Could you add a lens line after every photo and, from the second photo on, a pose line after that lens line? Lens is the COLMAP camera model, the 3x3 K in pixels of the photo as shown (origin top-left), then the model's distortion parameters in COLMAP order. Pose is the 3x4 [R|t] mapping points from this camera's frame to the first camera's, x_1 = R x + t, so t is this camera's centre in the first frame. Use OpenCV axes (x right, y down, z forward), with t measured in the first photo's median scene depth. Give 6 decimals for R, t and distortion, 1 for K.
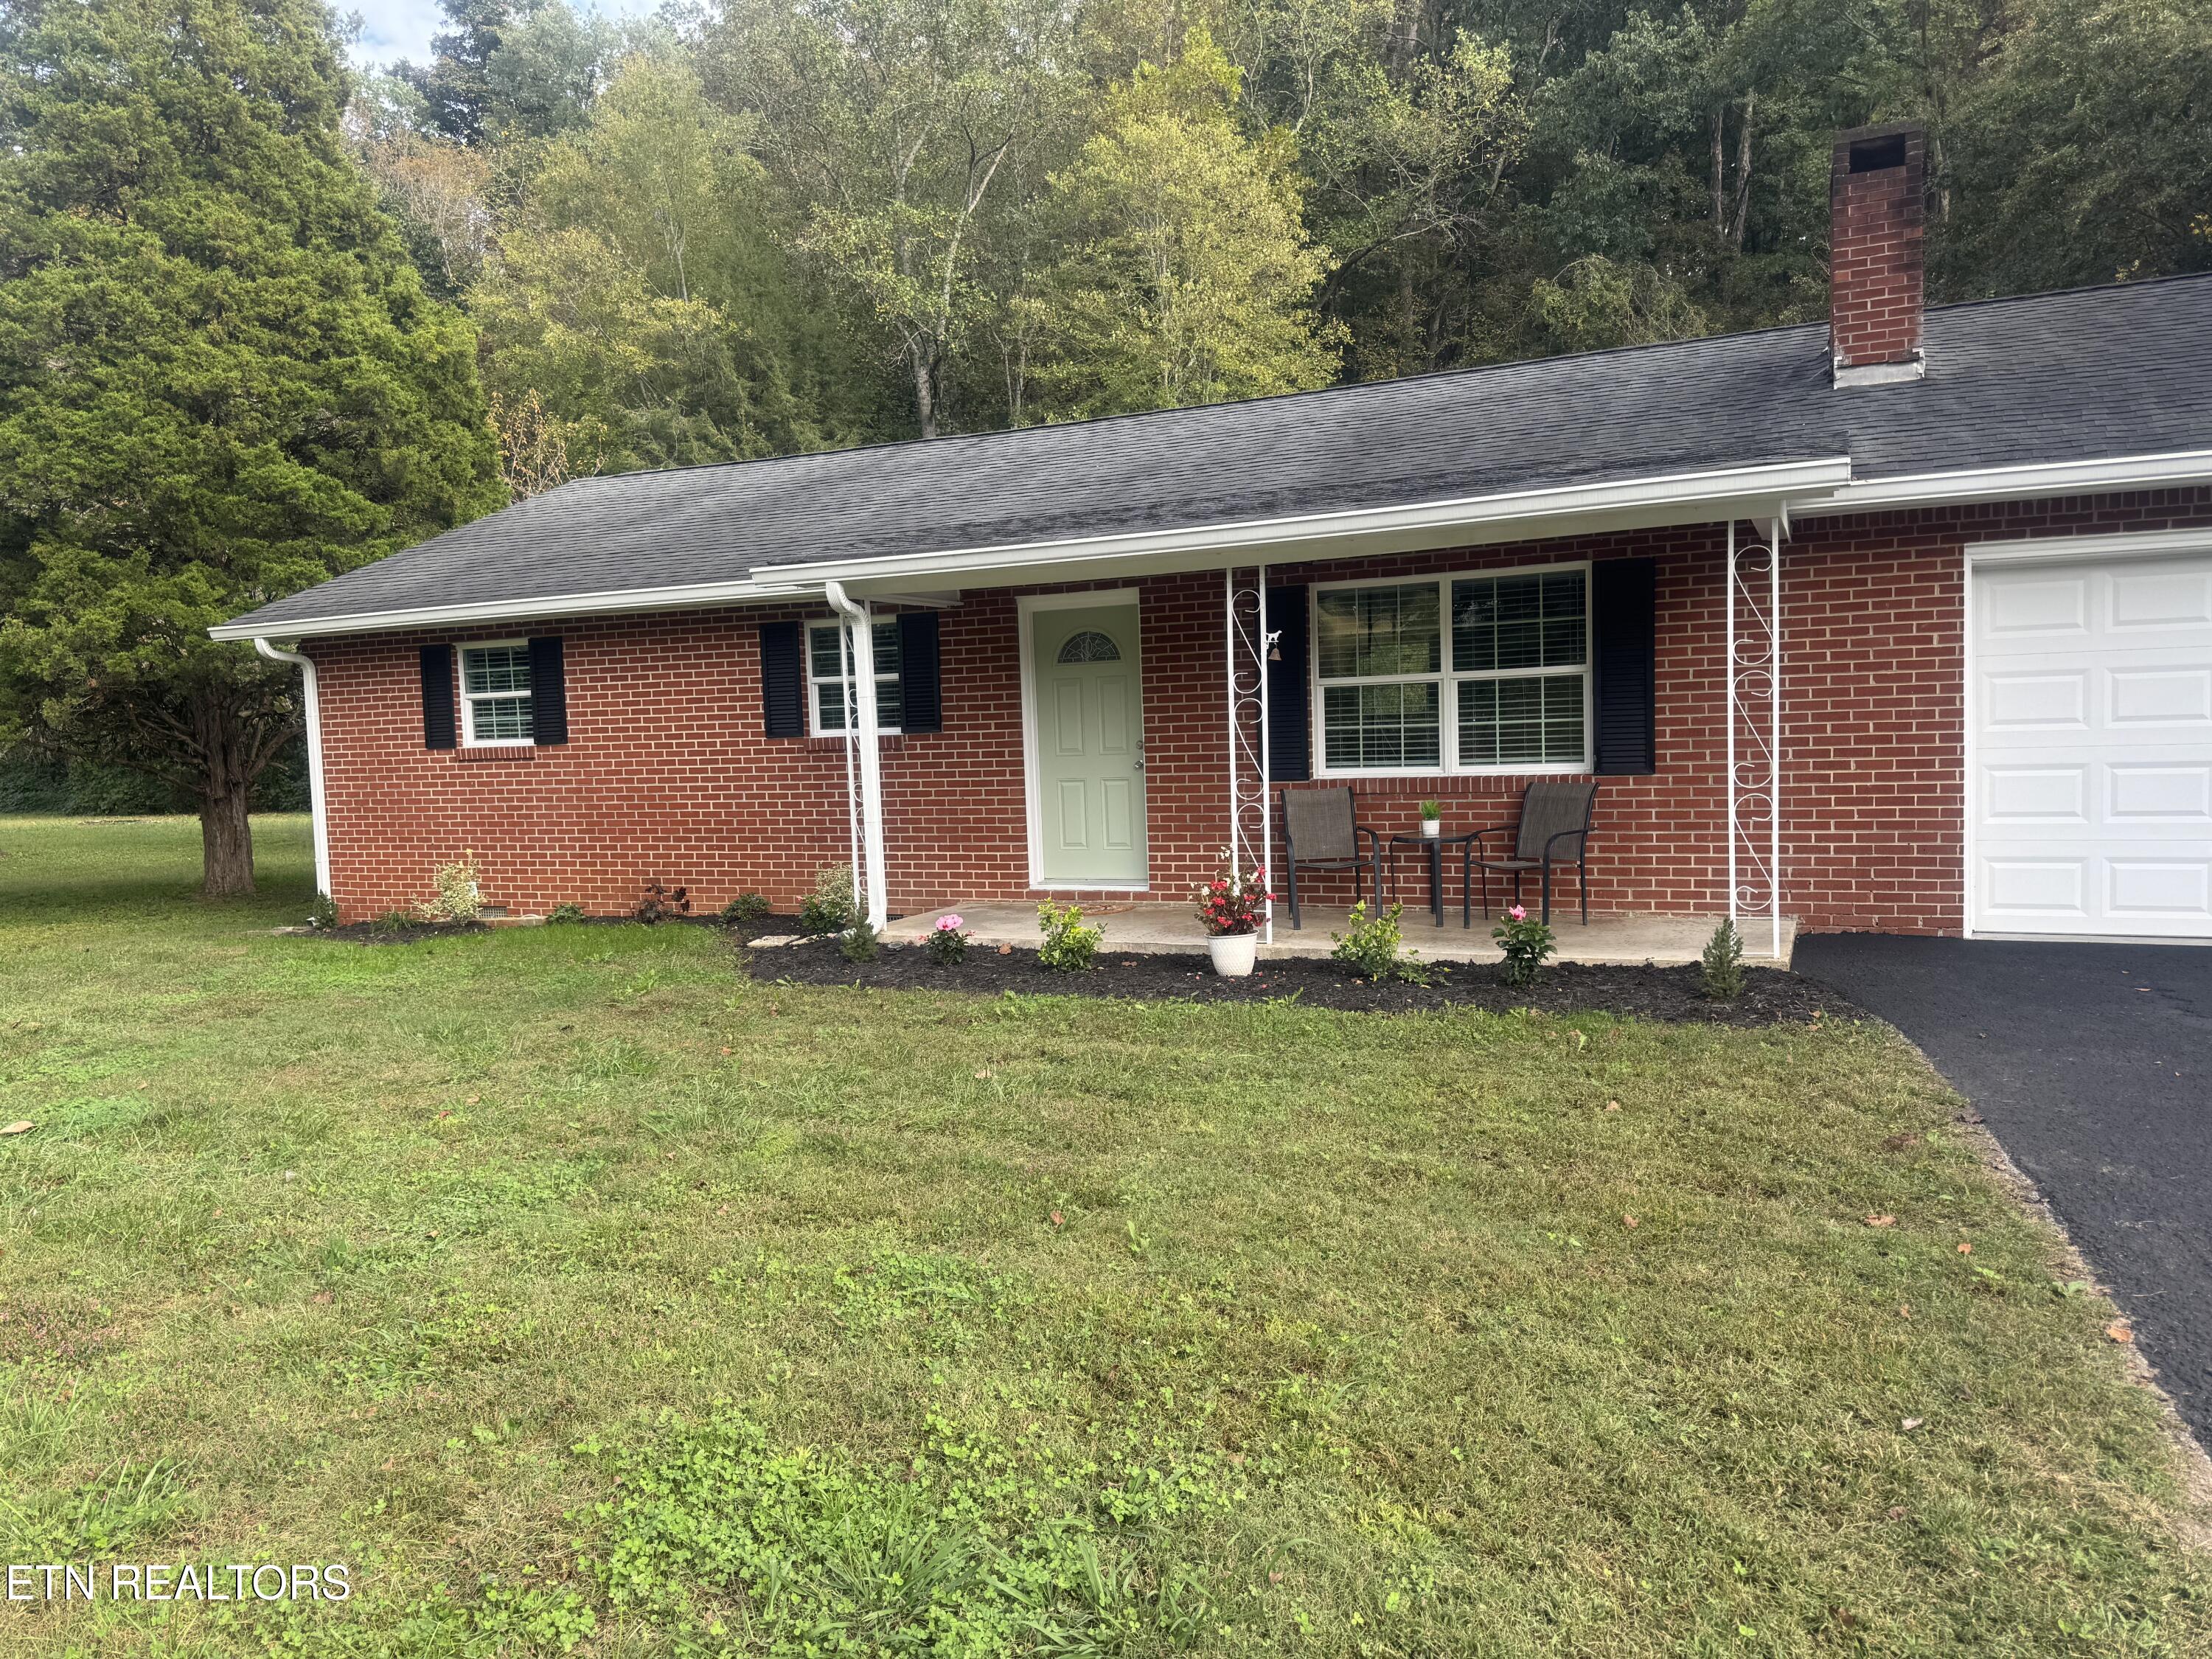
lens RADIAL K [[1565.5, 0, 1098.8], [0, 1565.5, 828.3], [0, 0, 1]] dist [0.084235, -0.133603]
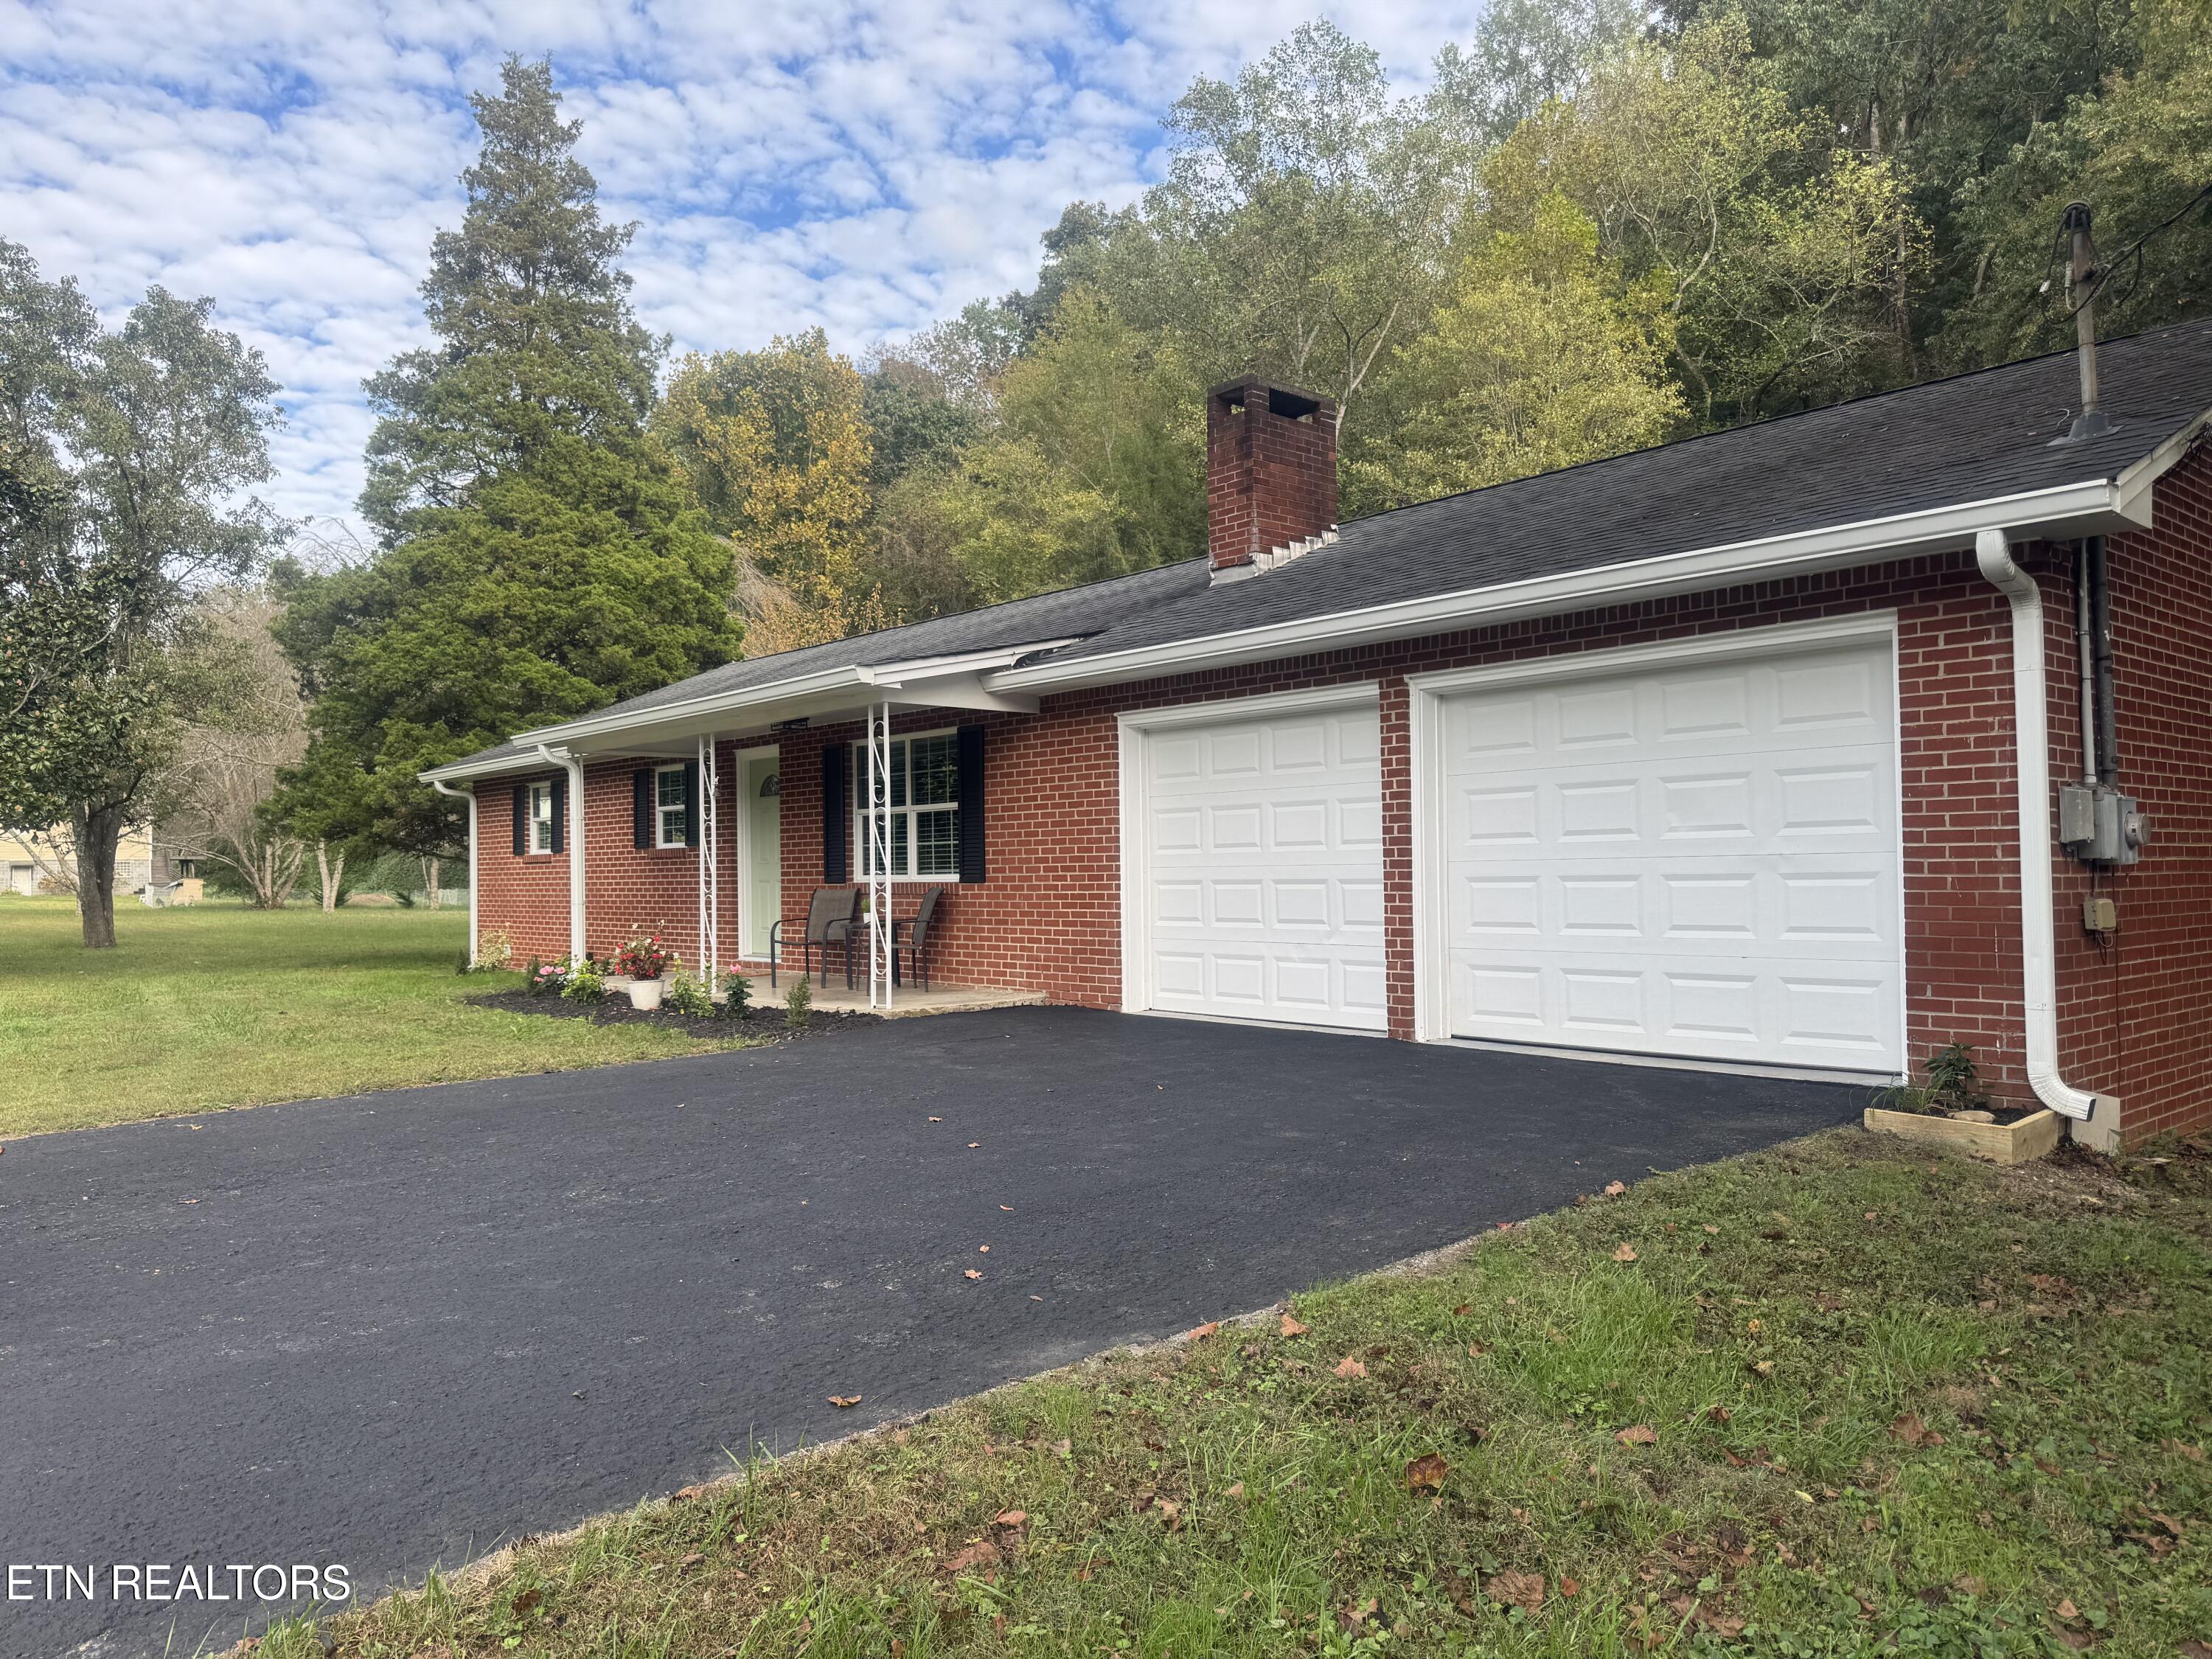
lens RADIAL K [[1576.8, 0, 1111.1], [0, 1576.8, 853.1], [0, 0, 1]] dist [0.035934, -0.044652]
pose [[0.913970, 0.017595, -0.405400, 0.916127], [-0.045251, 0.997247, -0.058736, 0.013045], [0.403251, 0.072028, 0.912250, -0.168441]]
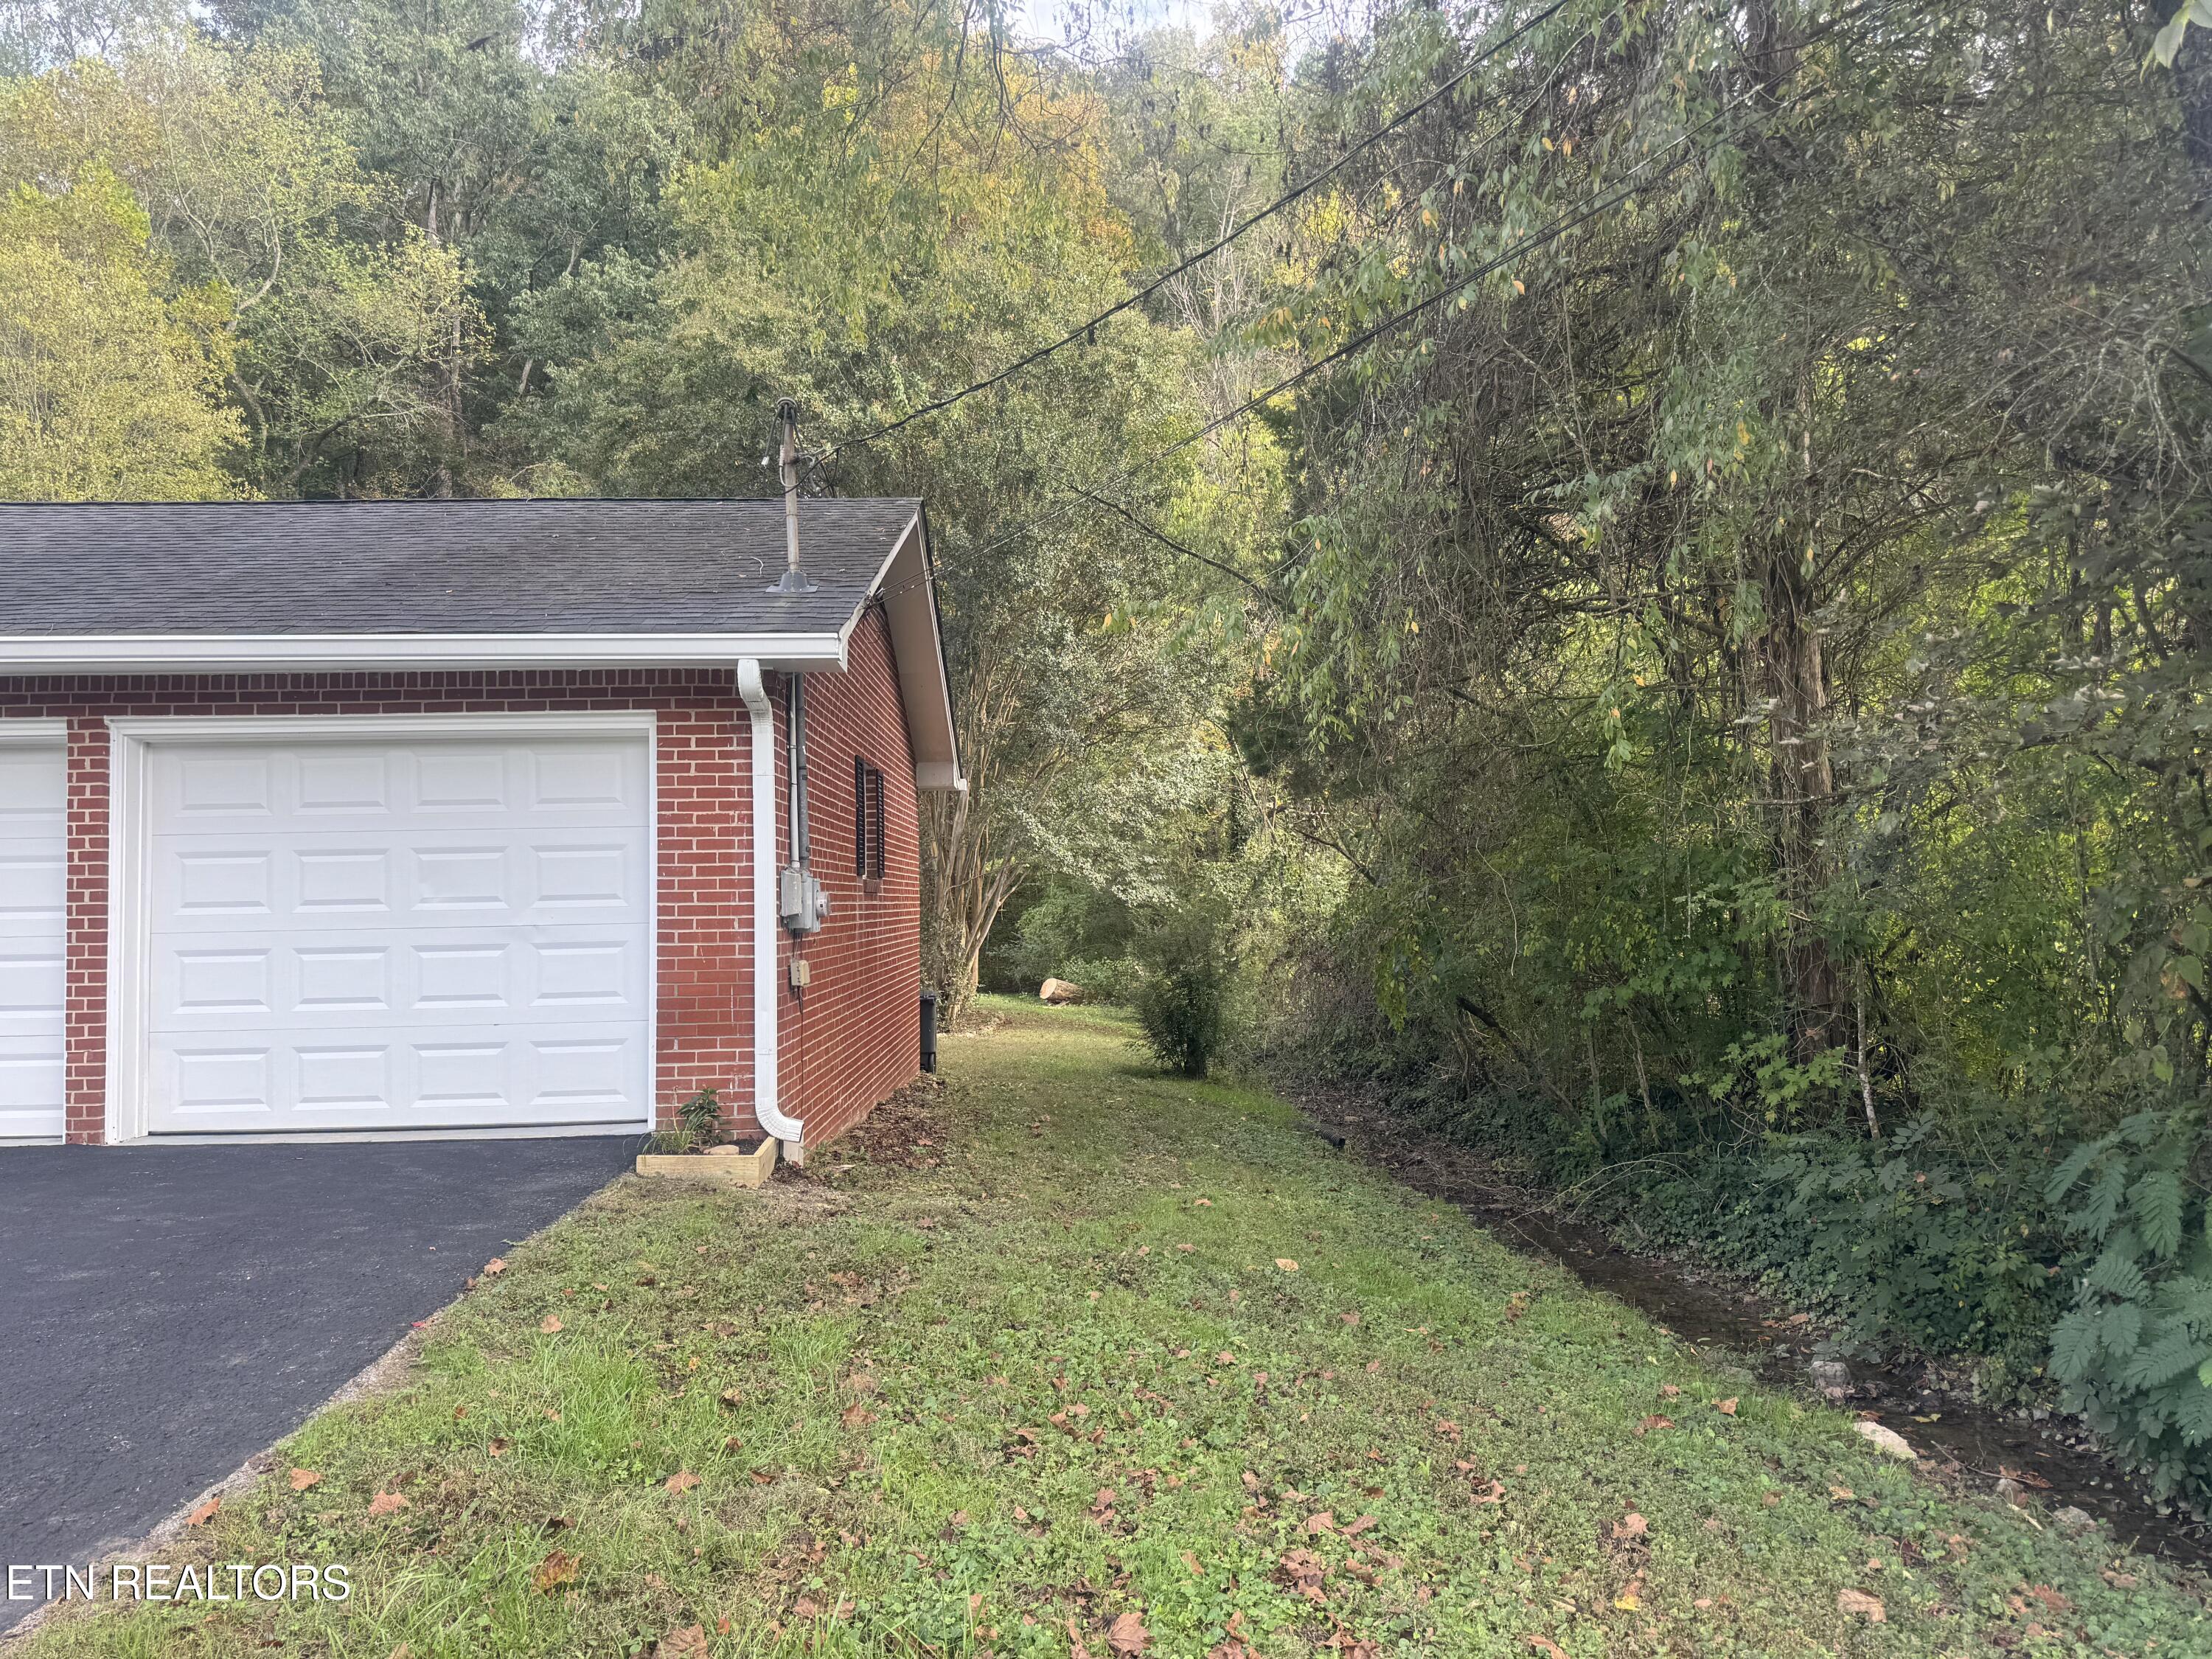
lens RADIAL K [[1559.9, 0, 1106.0], [0, 1559.9, 829.5], [0, 0, 1]] dist [0.078003, -0.074183]
pose [[0.895760, 0.041693, 0.442578, 0.796380], [0.012827, 0.992753, -0.119484, 0.005355], [-0.444353, 0.112706, 0.888734, -0.198245]]
